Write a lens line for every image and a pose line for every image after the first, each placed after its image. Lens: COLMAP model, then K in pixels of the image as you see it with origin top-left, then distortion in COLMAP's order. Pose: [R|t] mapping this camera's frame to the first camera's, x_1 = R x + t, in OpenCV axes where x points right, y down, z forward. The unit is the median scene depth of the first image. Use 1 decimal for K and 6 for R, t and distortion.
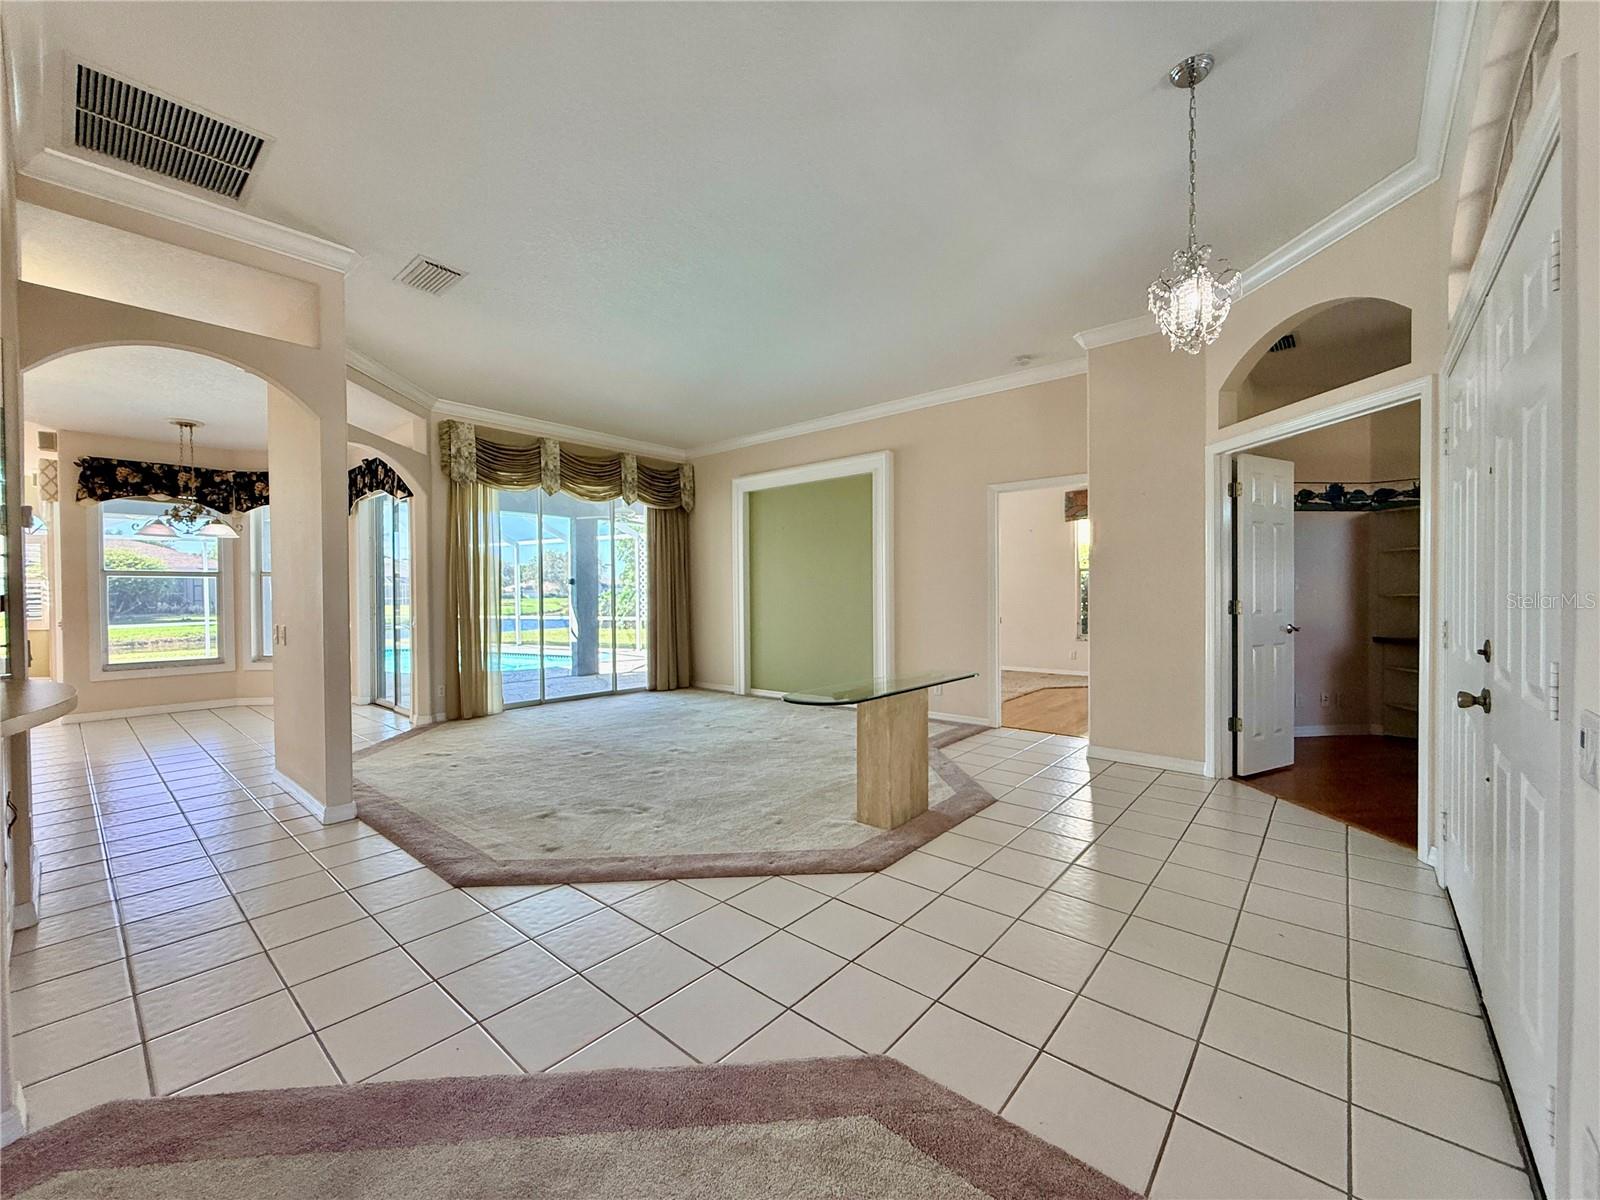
lens RADIAL K [[637.6, 0, 798.0], [0, 637.6, 600.1], [0, 0, 1]] dist [-0.001625, 0.000427]
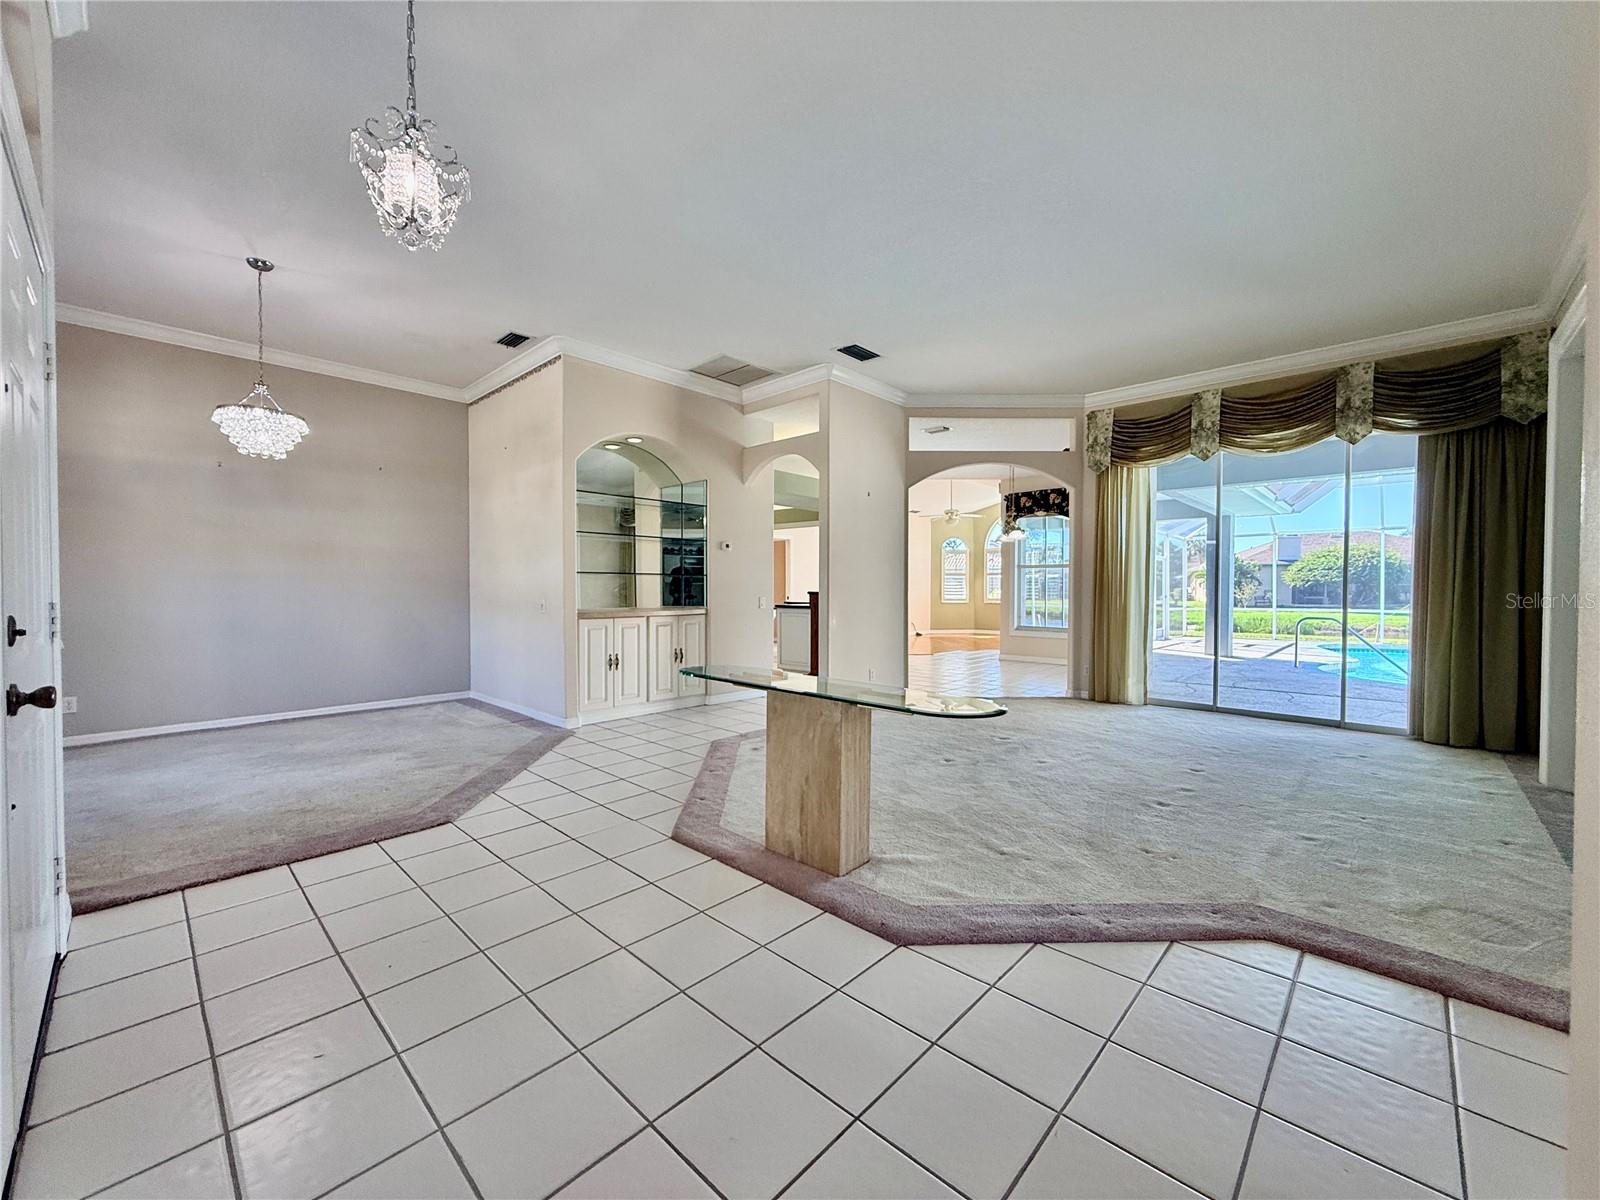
lens RADIAL K [[637.6, 0, 798.0], [0, 637.6, 600.1], [0, 0, 1]] dist [-0.001625, 0.000427]
pose [[-0.049301, 0.027070, -0.998417, 0.477485], [-0.012017, 0.999544, 0.027694, 0.001835], [0.998712, 0.013363, -0.048953, 0.521616]]
